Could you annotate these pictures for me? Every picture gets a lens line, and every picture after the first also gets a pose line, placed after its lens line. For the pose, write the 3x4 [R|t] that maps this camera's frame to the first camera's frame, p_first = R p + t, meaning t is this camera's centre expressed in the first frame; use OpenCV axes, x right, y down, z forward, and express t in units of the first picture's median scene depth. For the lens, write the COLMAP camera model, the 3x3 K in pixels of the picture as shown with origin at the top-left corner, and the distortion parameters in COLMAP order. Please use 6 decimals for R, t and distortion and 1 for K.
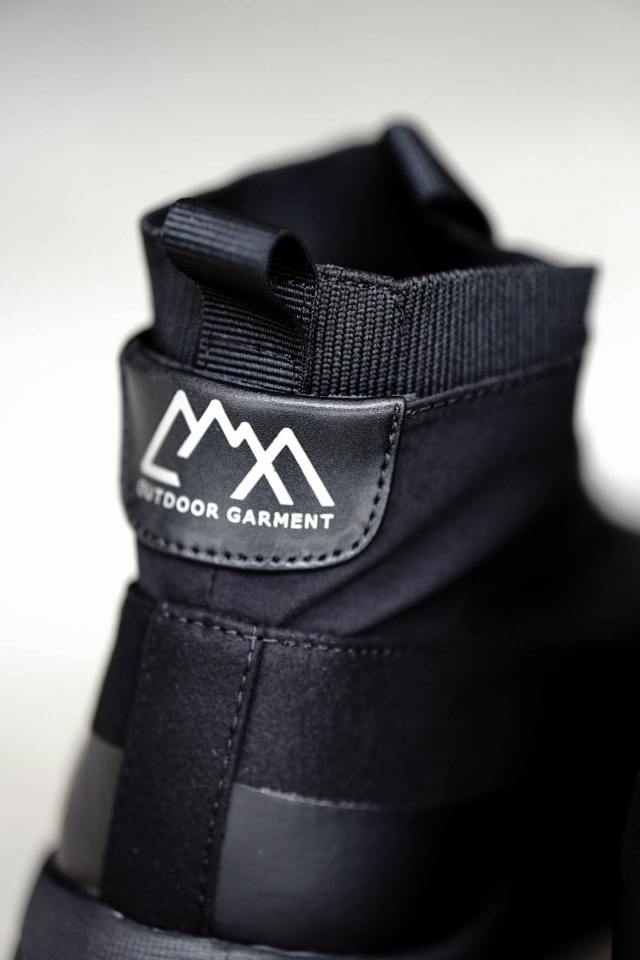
lens RADIAL K [[2278.6, 0, 320.2], [0, 2278.6, 482.2], [0, 0, 1]] dist [0.961192, 0.000000]
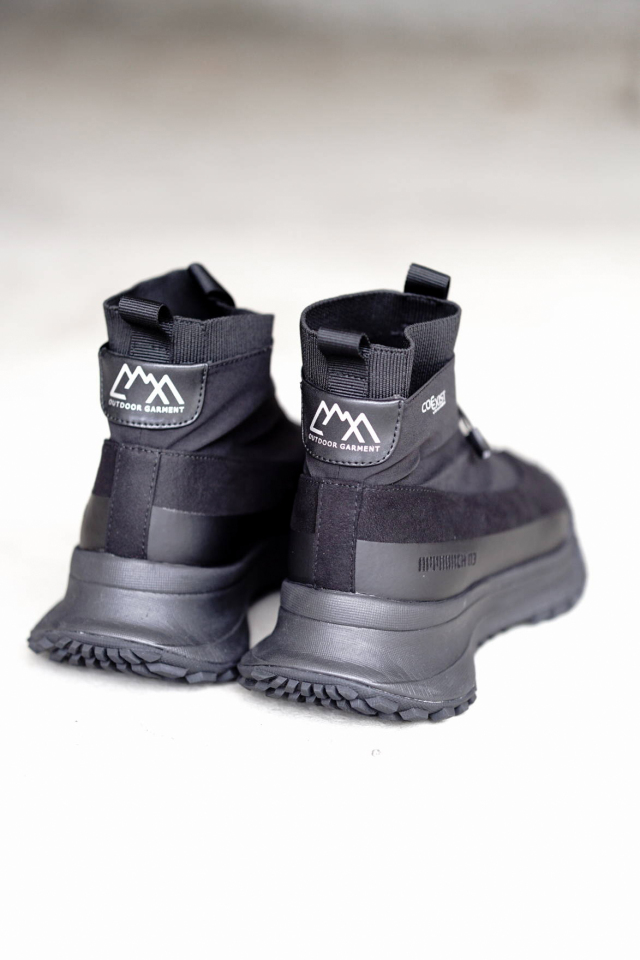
lens RADIAL K [[2278.6, 0, 318.7], [0, 2278.6, 481.0], [0, 0, 1]] dist [0.961192, 0.000000]
pose [[0.991085, -0.052597, 0.122407, -0.173232], [0.056524, 0.997985, -0.028837, 0.189367], [-0.120643, 0.035499, 0.992061, -1.726417]]
